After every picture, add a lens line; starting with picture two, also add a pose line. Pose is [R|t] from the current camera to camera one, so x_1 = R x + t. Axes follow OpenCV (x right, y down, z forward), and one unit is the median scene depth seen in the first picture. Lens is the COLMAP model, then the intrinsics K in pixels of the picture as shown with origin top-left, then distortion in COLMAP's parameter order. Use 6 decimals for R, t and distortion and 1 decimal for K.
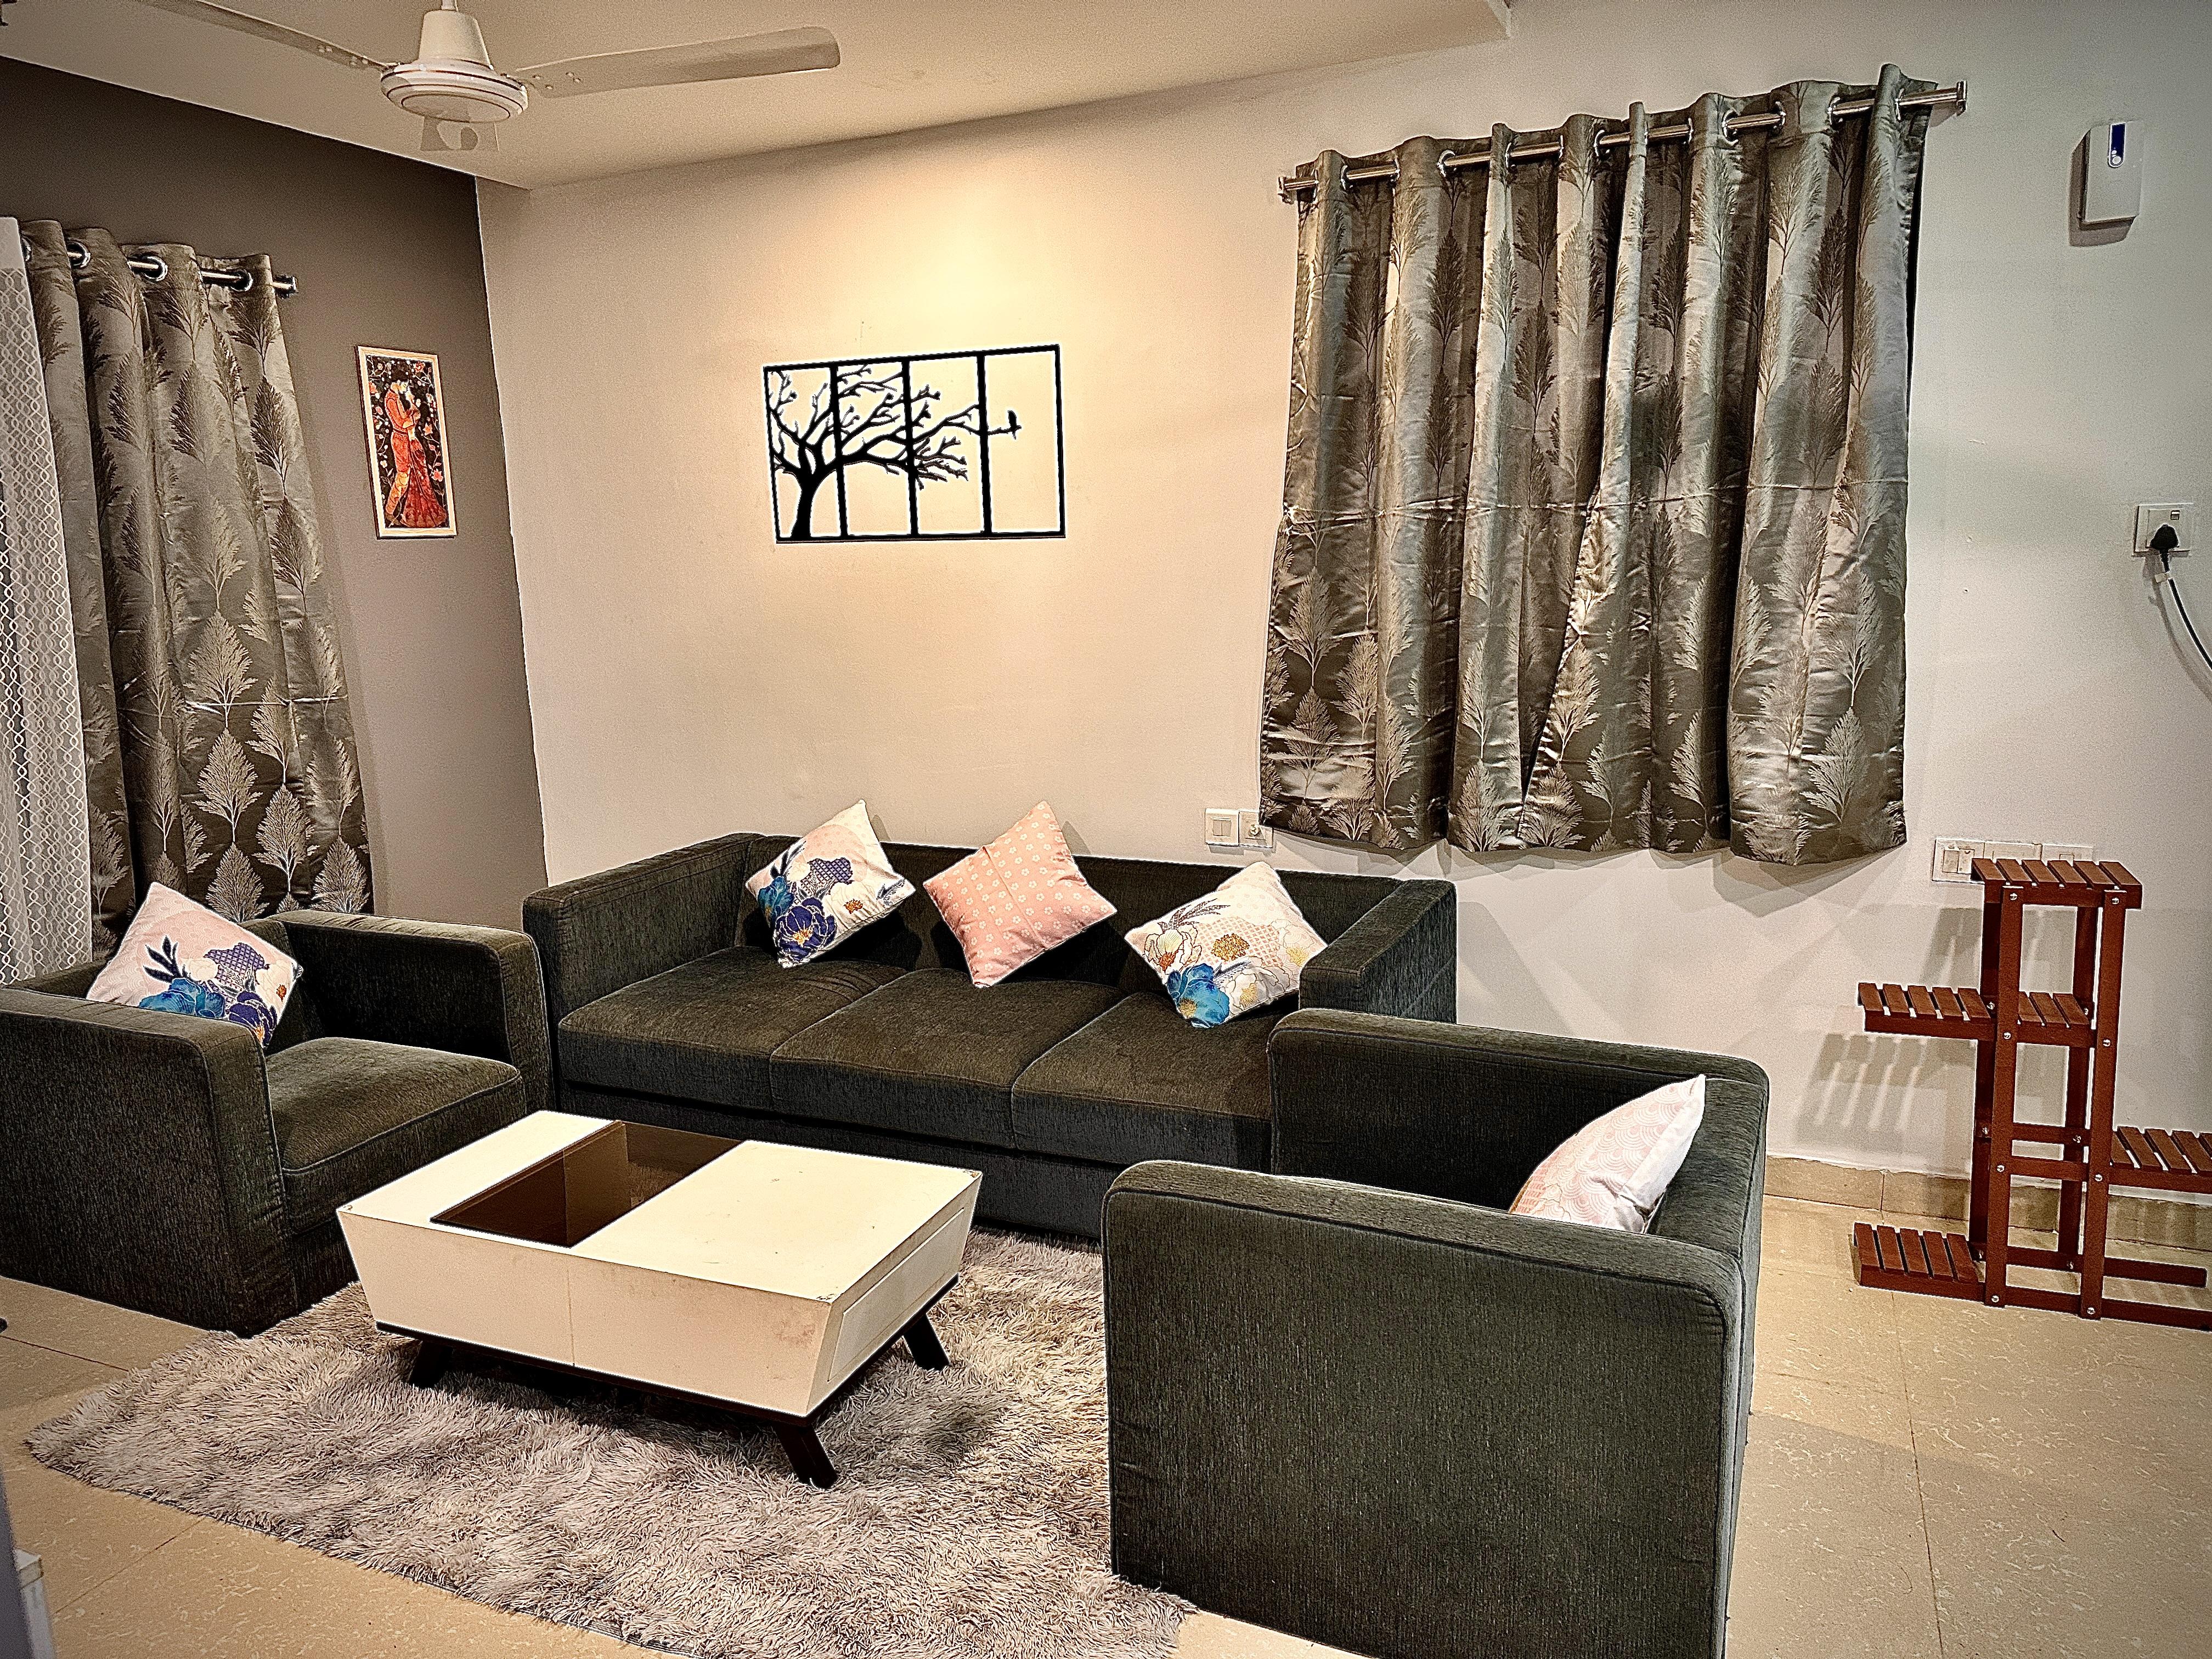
lens RADIAL K [[1533.7, 0, 1111.0], [0, 1533.7, 806.4], [0, 0, 1]] dist [0.007568, -0.002077]
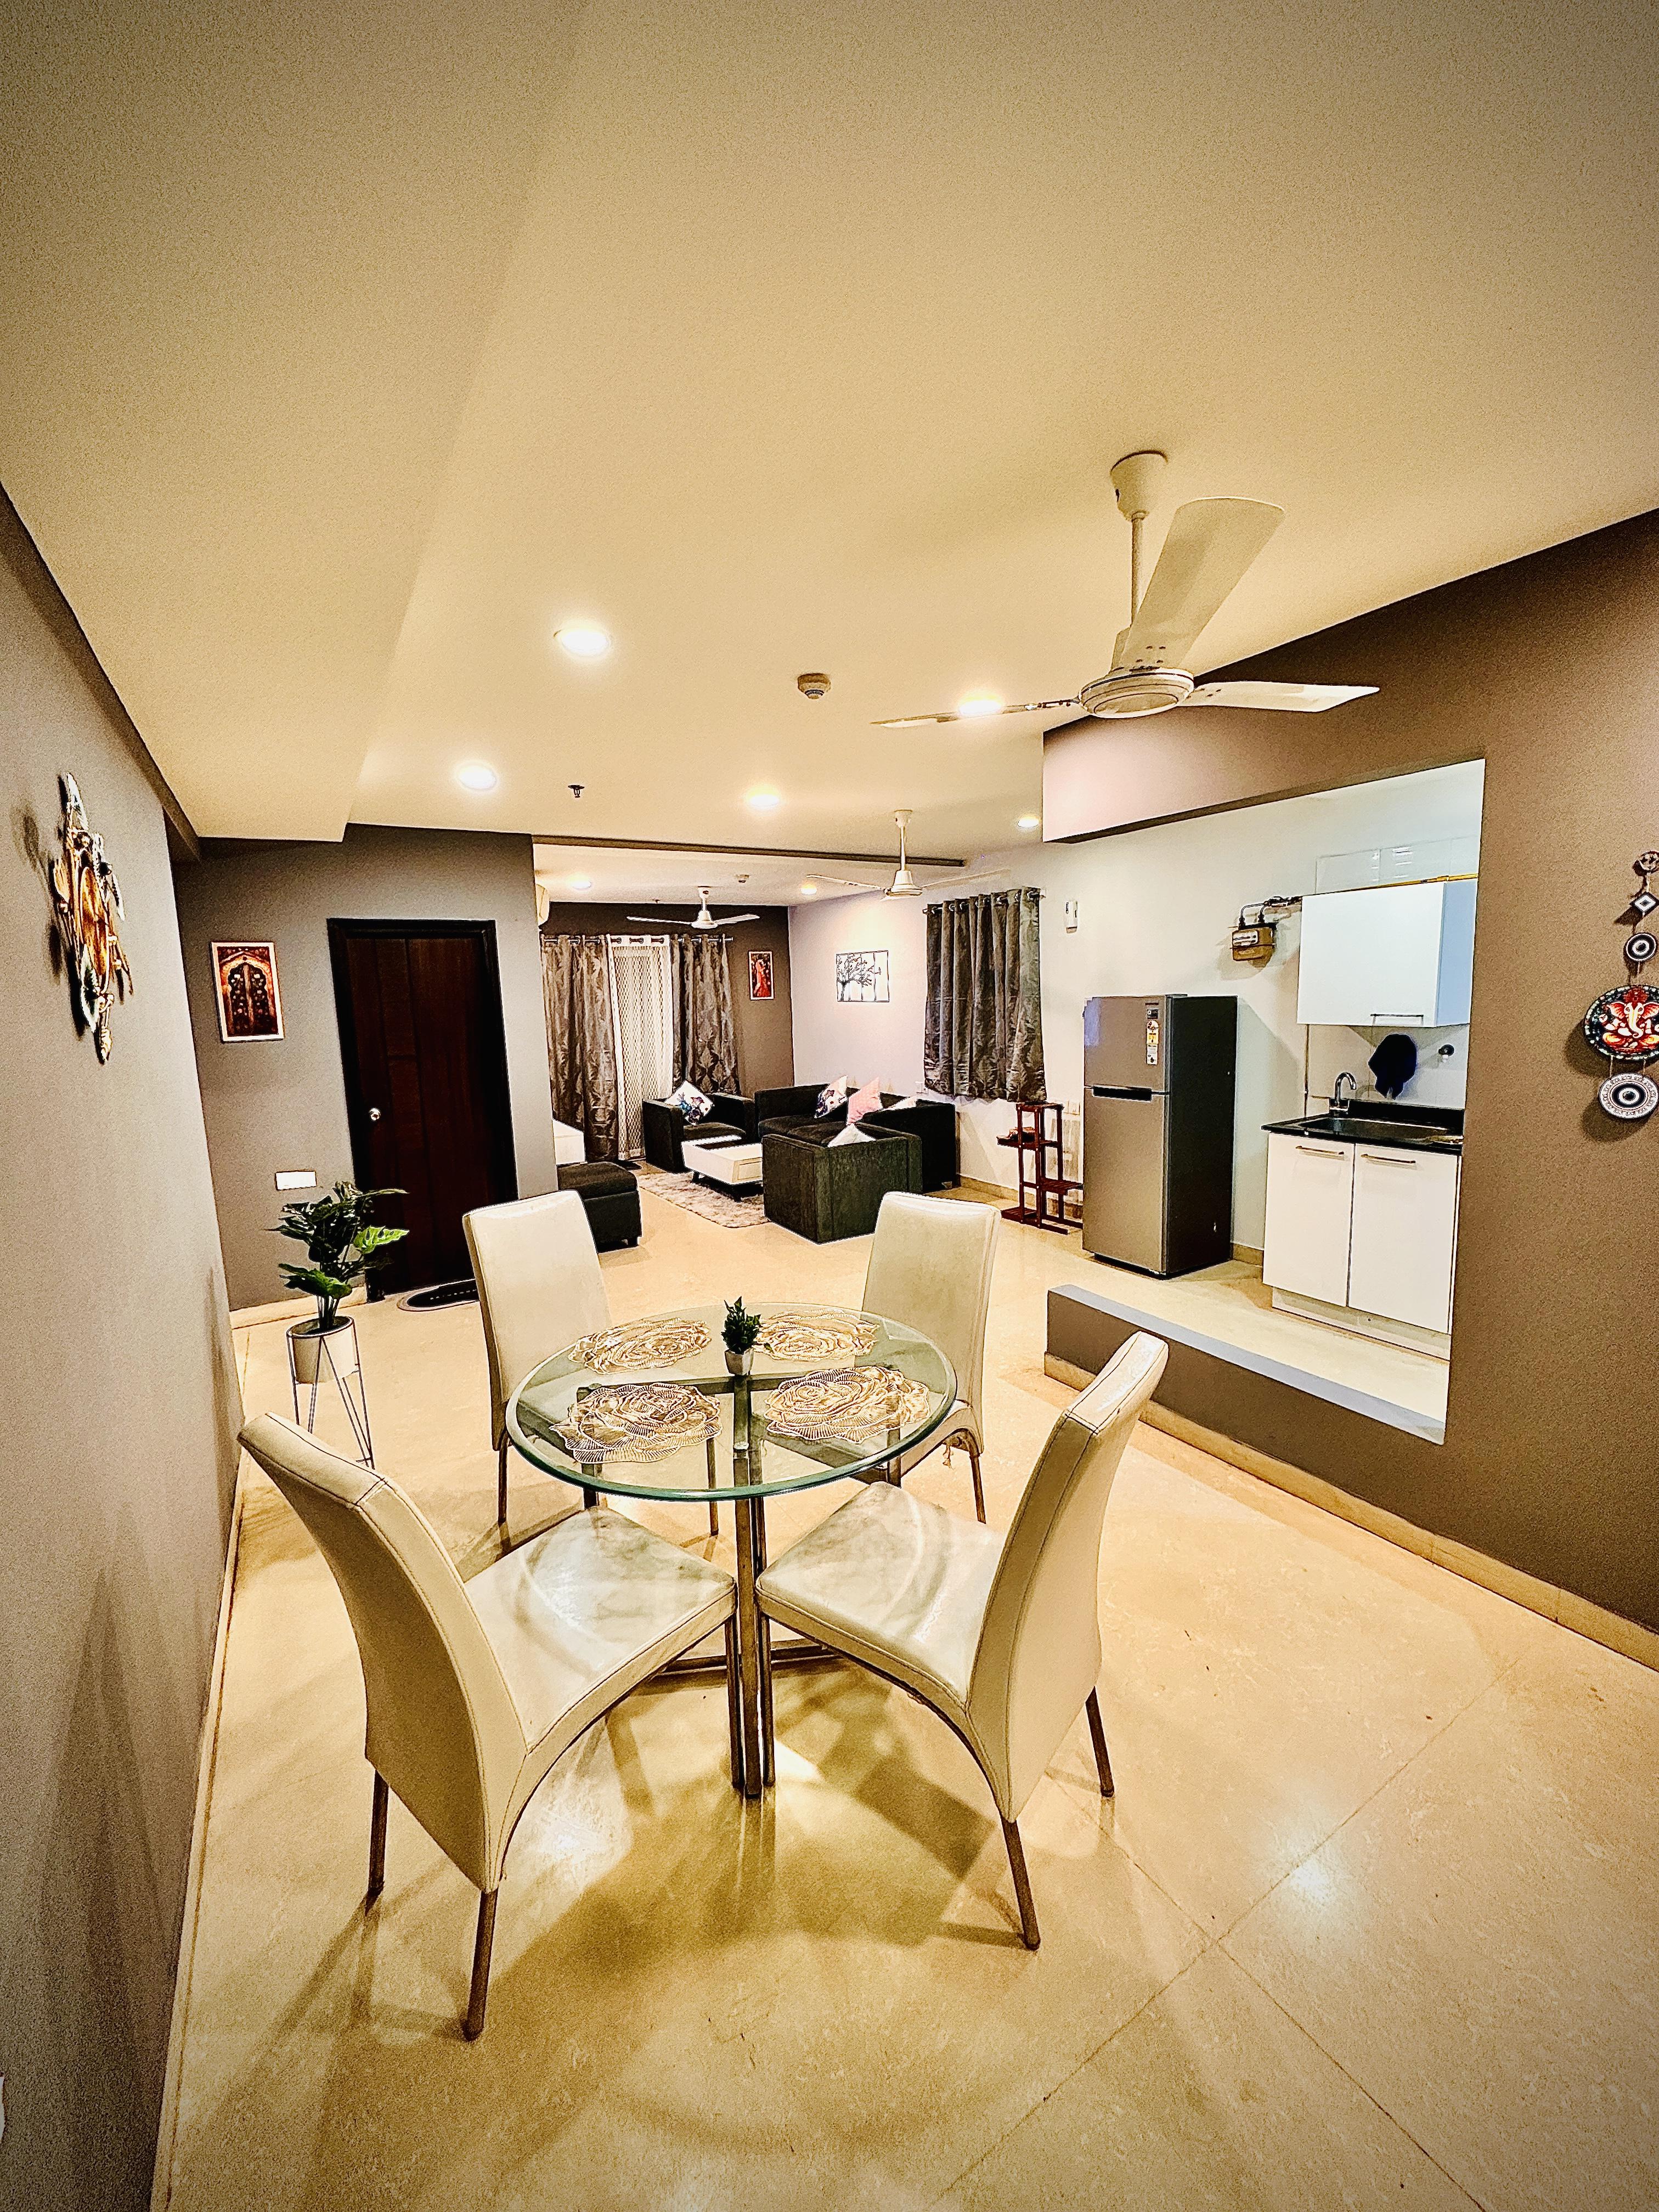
lens RADIAL K [[888.0, 0, 828.0], [0, 888.0, 1119.6], [0, 0, 1]] dist [-0.002598, -0.000469]
pose [[0.805649, 0.089481, -0.585596, 1.101013], [-0.093303, 0.995355, 0.023729, 0.057221], [0.584999, 0.035521, 0.810256, -0.741988]]
